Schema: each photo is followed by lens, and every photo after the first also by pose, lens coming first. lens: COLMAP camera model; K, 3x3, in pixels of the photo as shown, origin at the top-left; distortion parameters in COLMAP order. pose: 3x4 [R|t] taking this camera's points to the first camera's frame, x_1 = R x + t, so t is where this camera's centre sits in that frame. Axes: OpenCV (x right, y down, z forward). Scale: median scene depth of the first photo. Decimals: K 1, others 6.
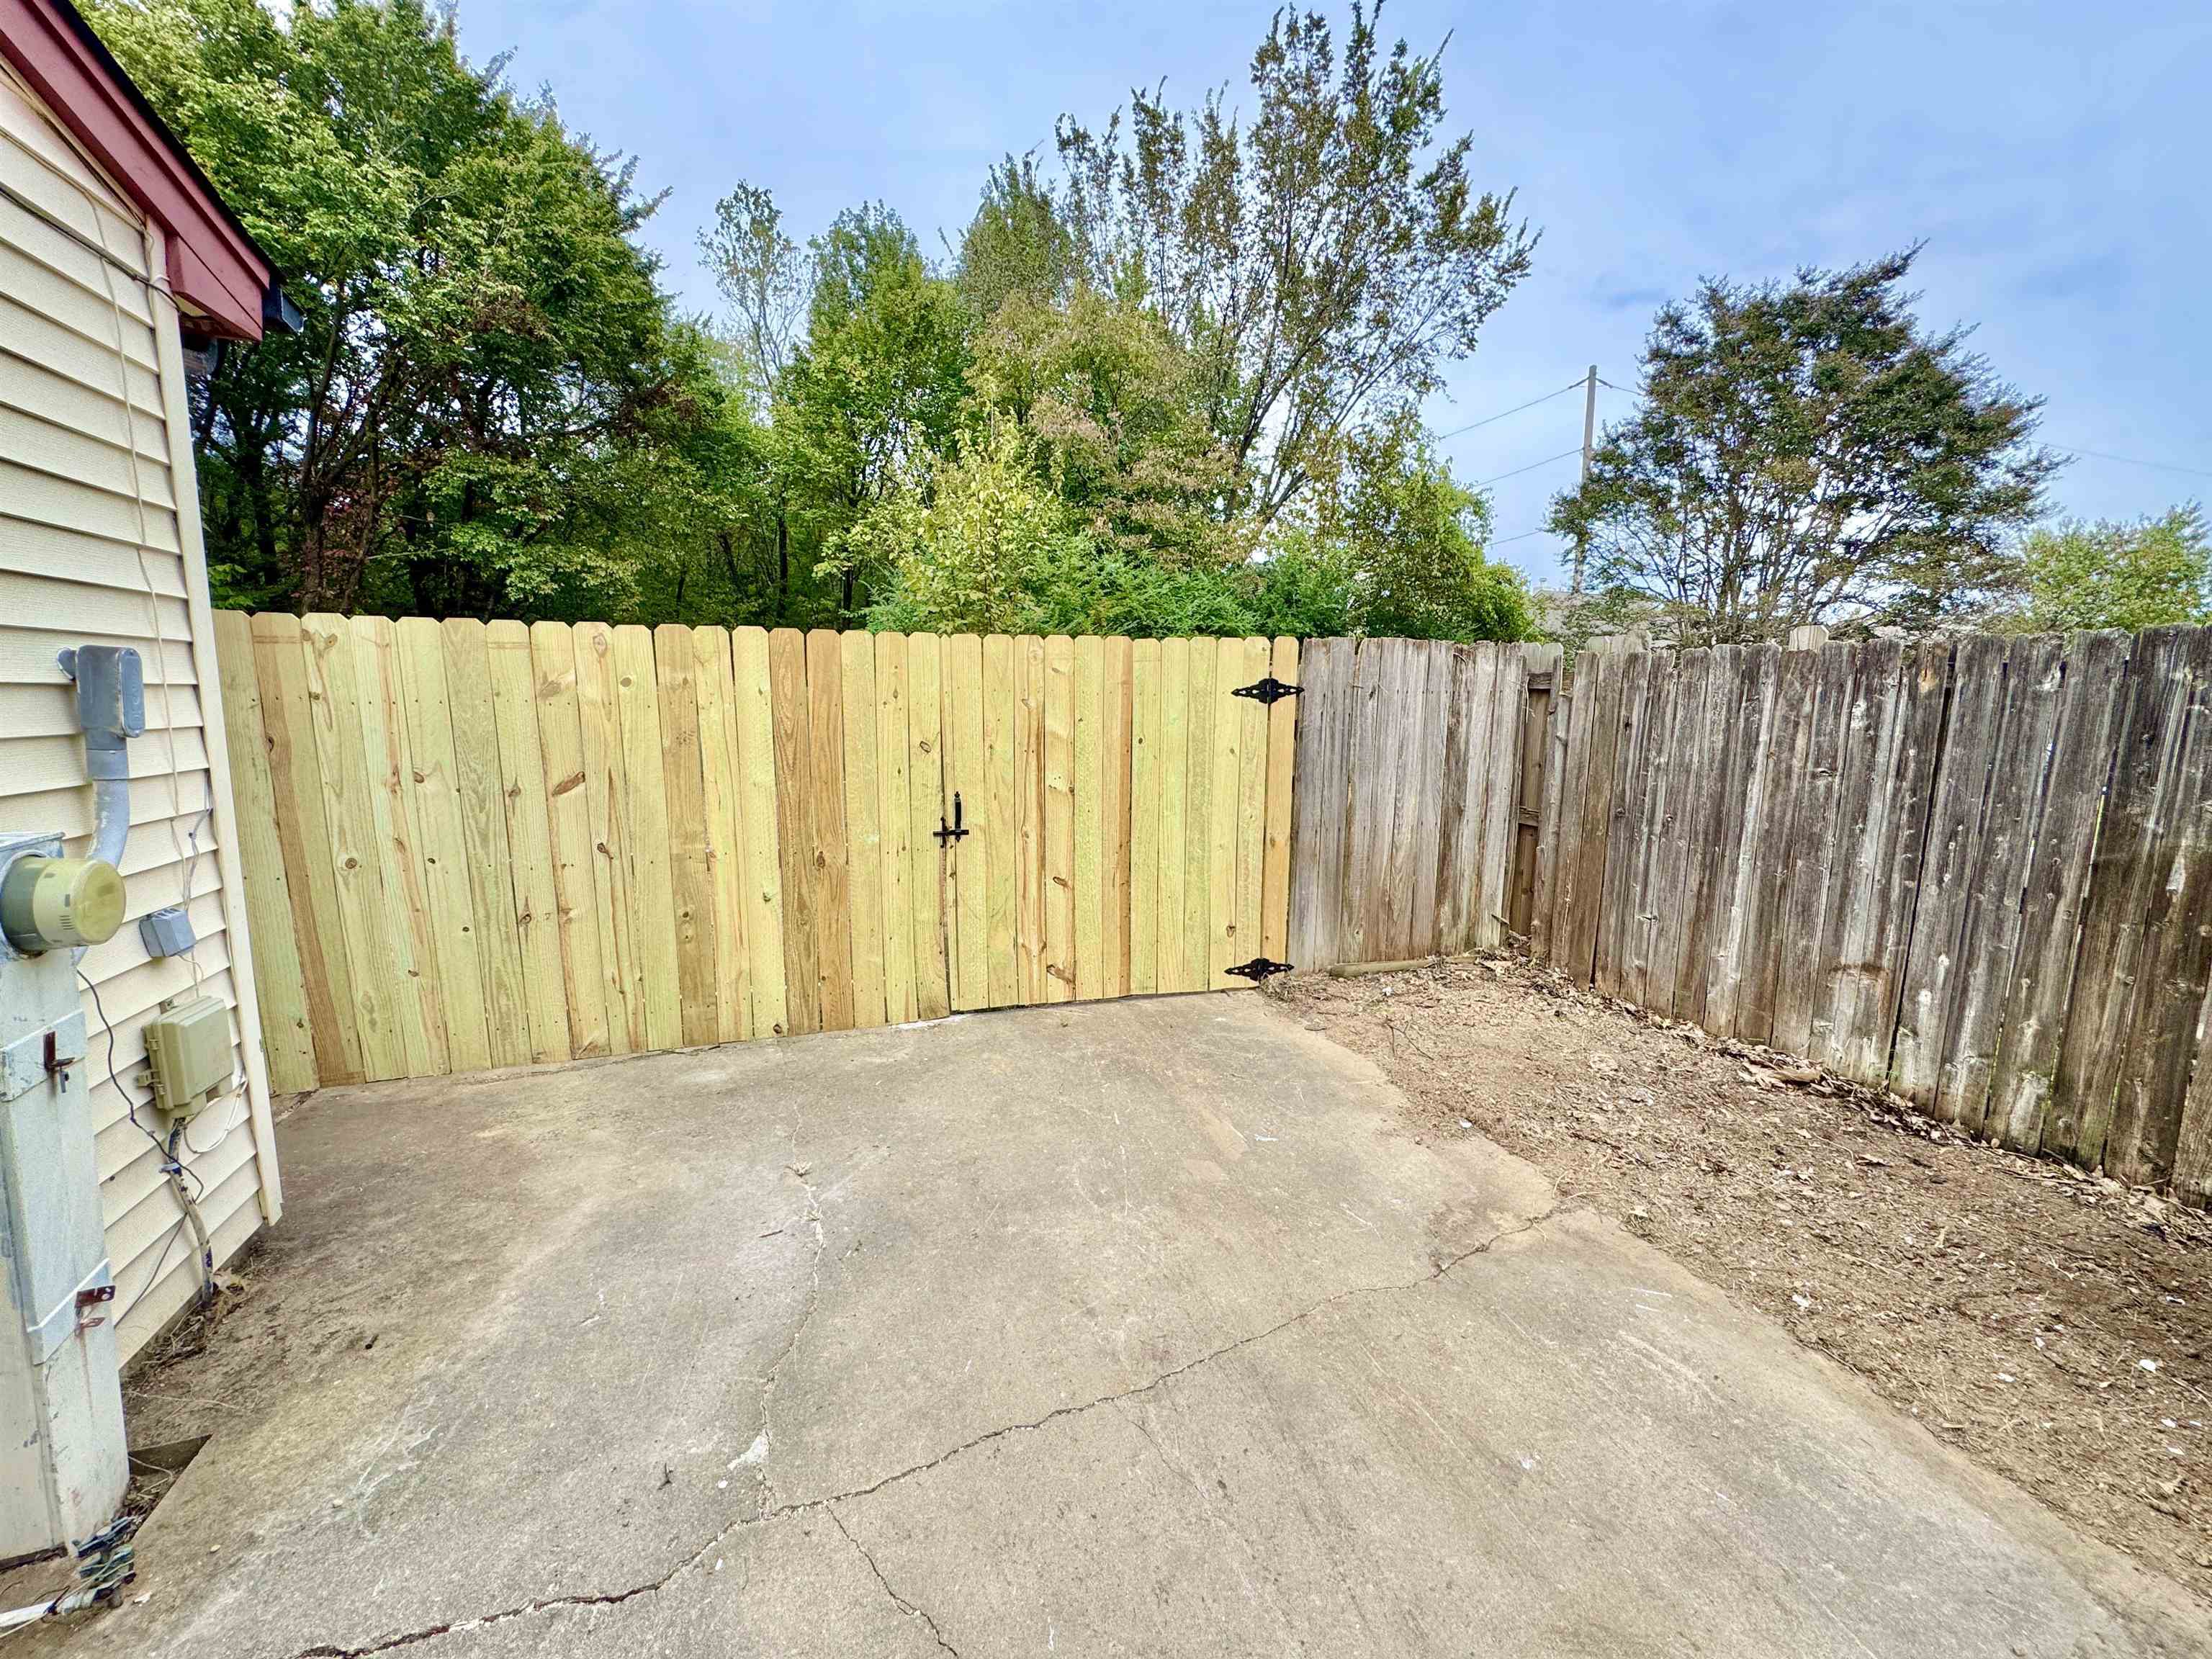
lens RADIAL K [[880.0, 0, 1121.0], [0, 880.0, 837.5], [0, 0, 1]] dist [-0.006247, 0.001028]
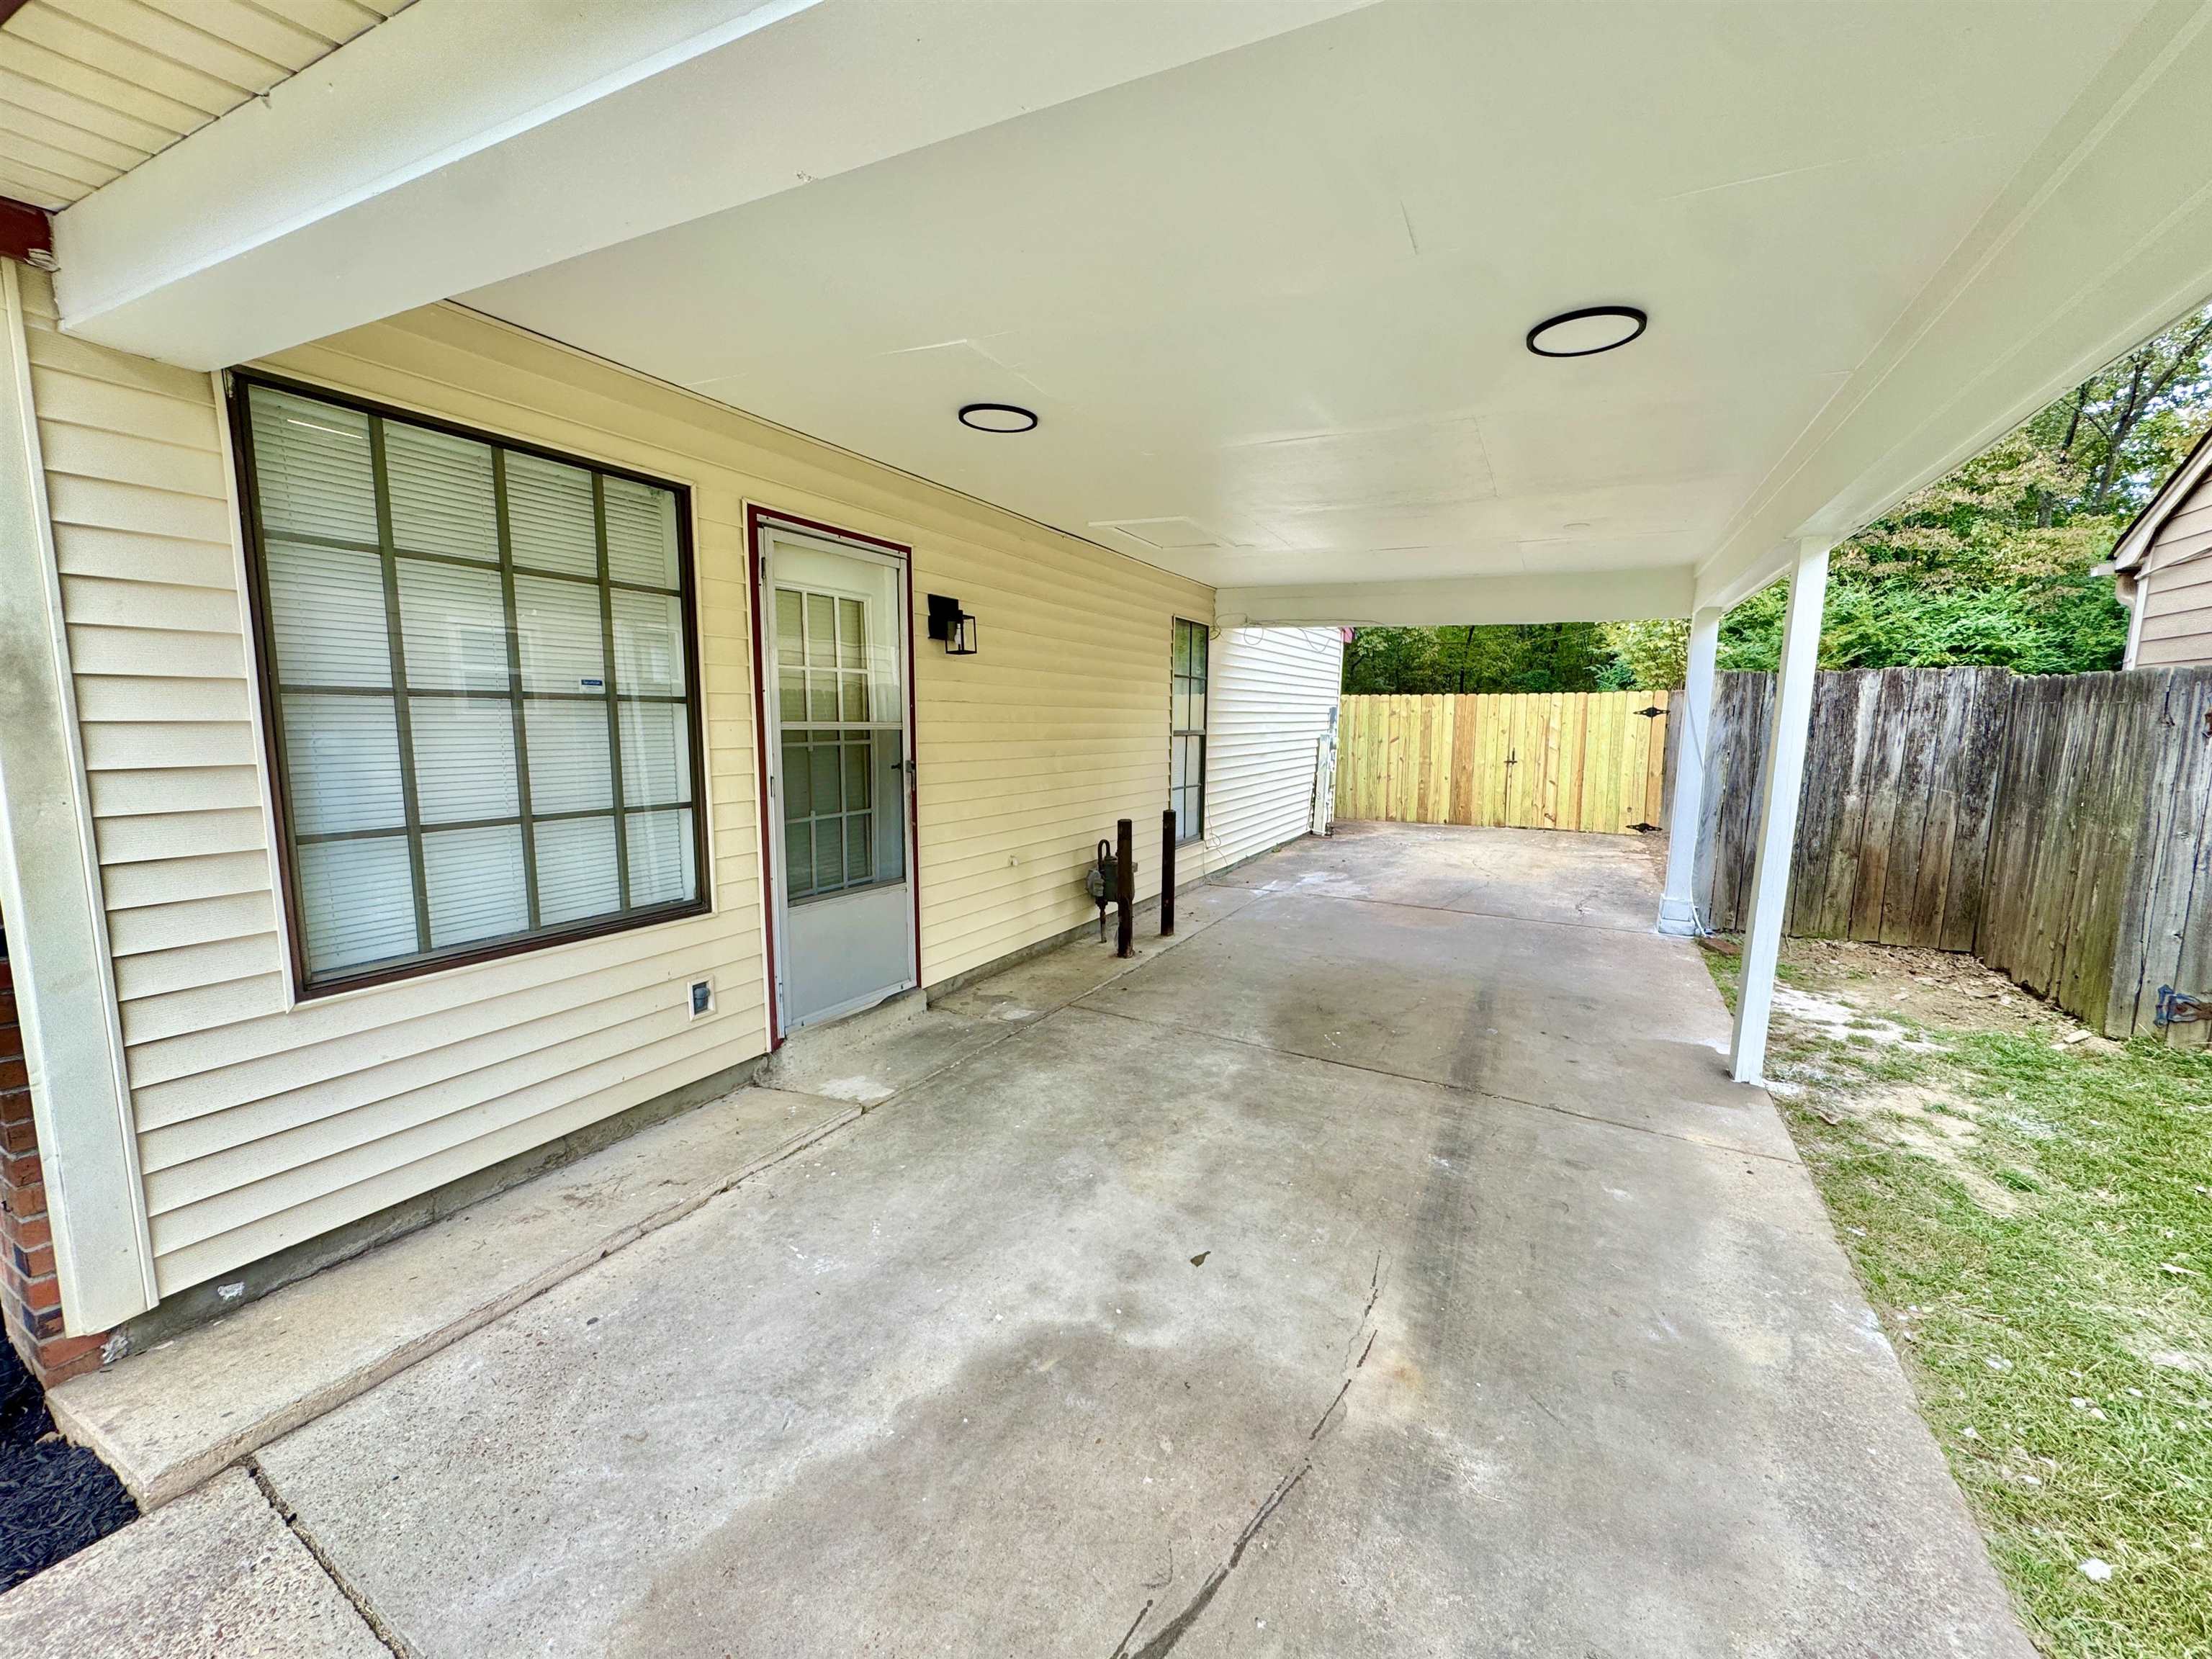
lens RADIAL K [[880.0, 0, 1112.4], [0, 880.0, 822.3], [0, 0, 1]] dist [-0.006247, 0.001028]
pose [[0.661786, 0.084937, -0.744866, 1.130660], [-0.116903, 0.993099, 0.009379, 0.324765], [0.740522, 0.080870, 0.667149, -1.917948]]
